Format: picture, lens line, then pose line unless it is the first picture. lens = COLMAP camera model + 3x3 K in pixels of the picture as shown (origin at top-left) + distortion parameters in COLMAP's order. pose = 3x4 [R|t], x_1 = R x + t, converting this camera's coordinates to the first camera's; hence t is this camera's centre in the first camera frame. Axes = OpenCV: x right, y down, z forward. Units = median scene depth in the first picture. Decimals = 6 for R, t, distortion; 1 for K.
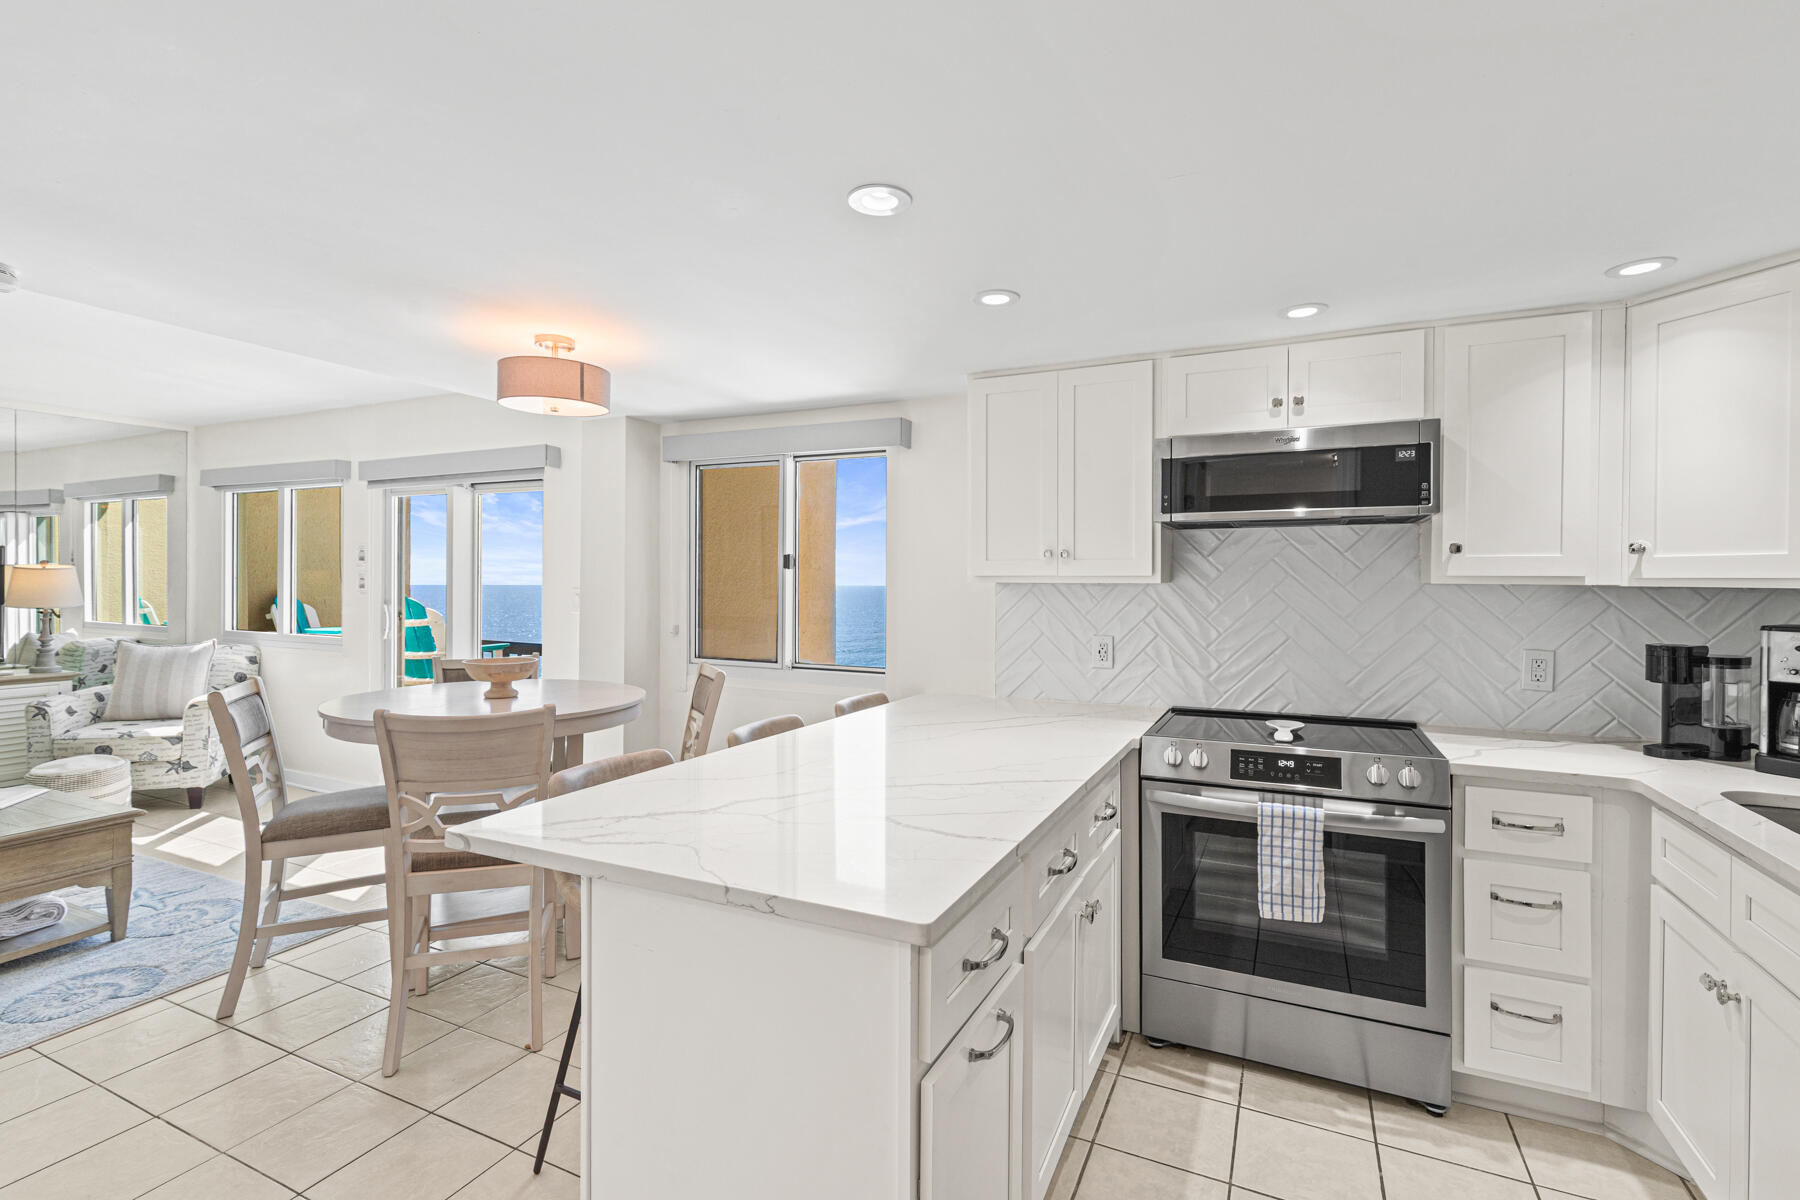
lens RADIAL K [[826.7, 0, 901.5], [0, 826.7, 588.6], [0, 0, 1]] dist [0.002557, 0.000302]
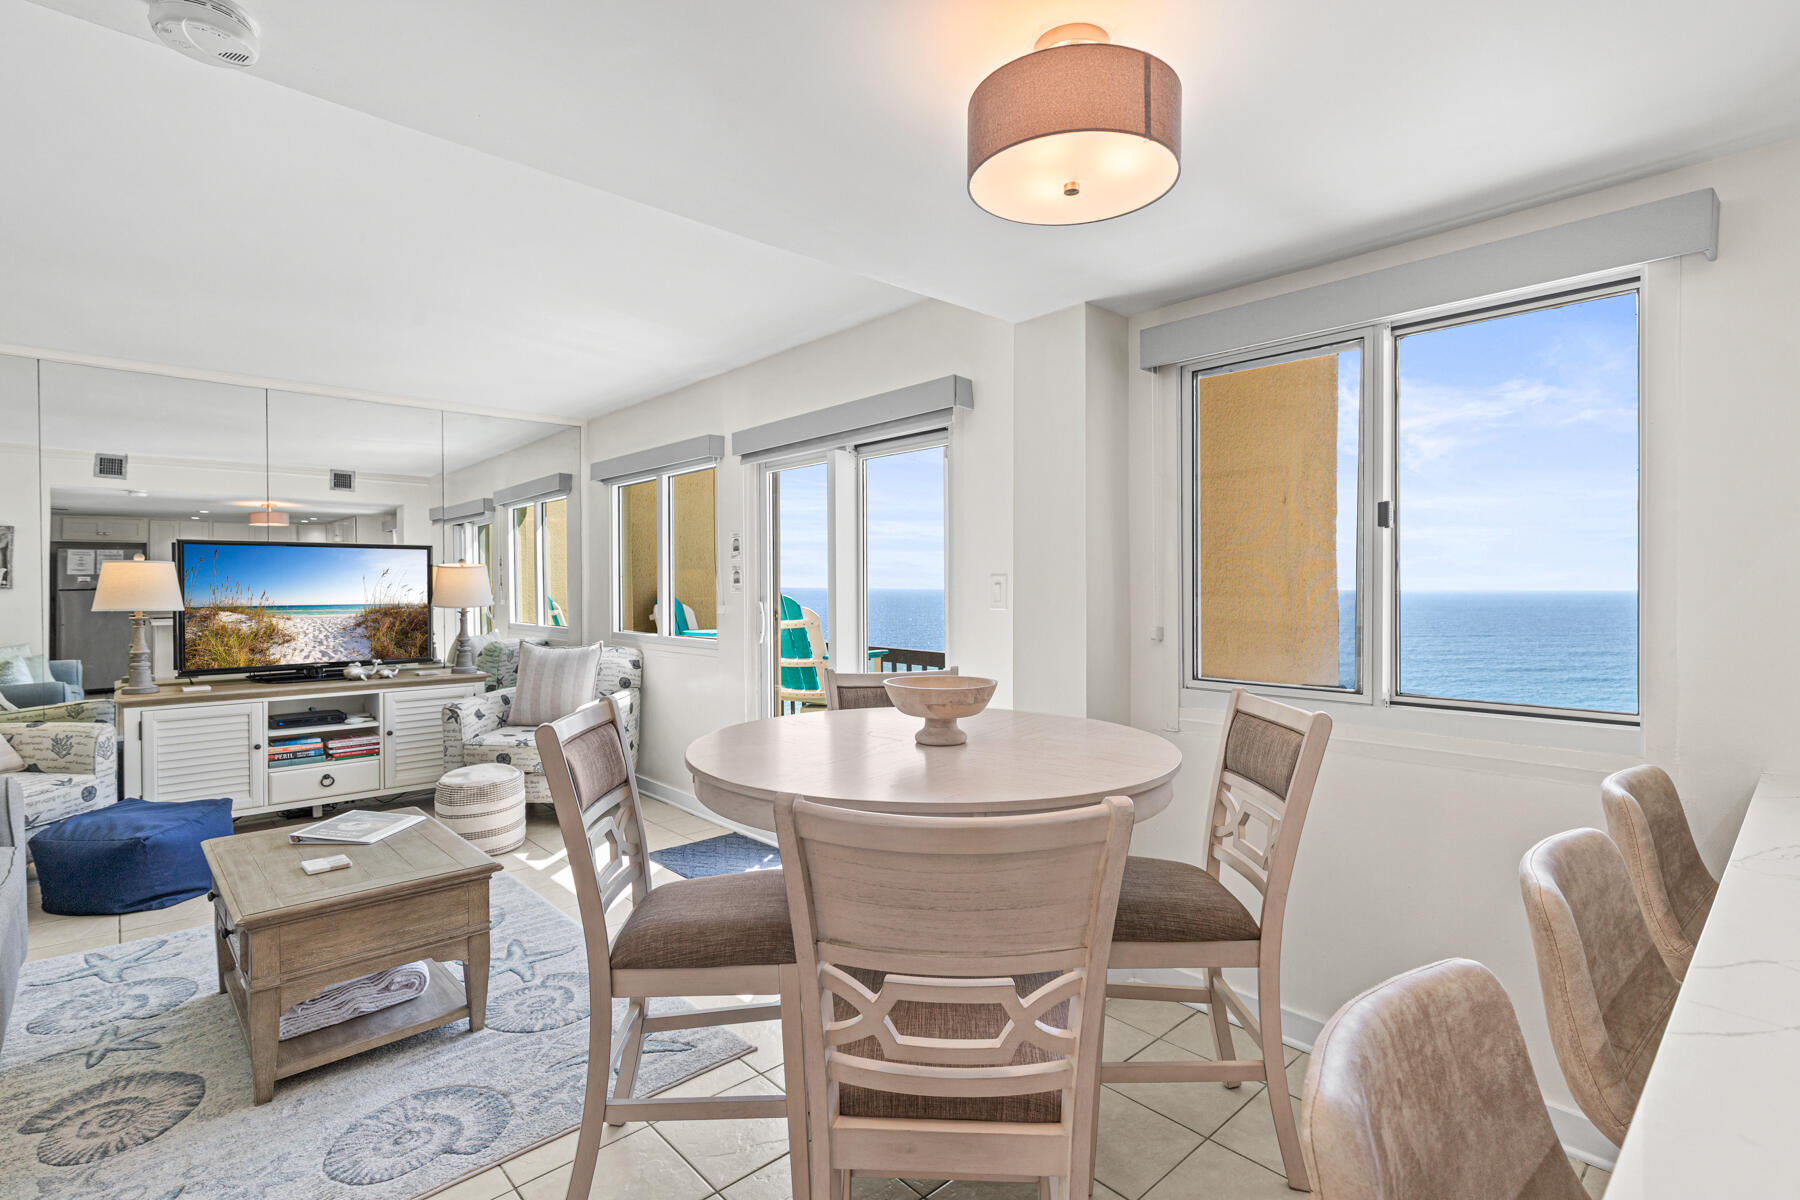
lens RADIAL K [[856.9, 0, 900.0], [0, 856.9, 600.0], [0, 0, 1]] dist [-0.000425, -0.000140]
pose [[0.926864, -0.007255, -0.375327, -0.179310], [0.009744, 0.999941, 0.004735, 0.015525], [0.375271, -0.008046, 0.926880, 0.266310]]
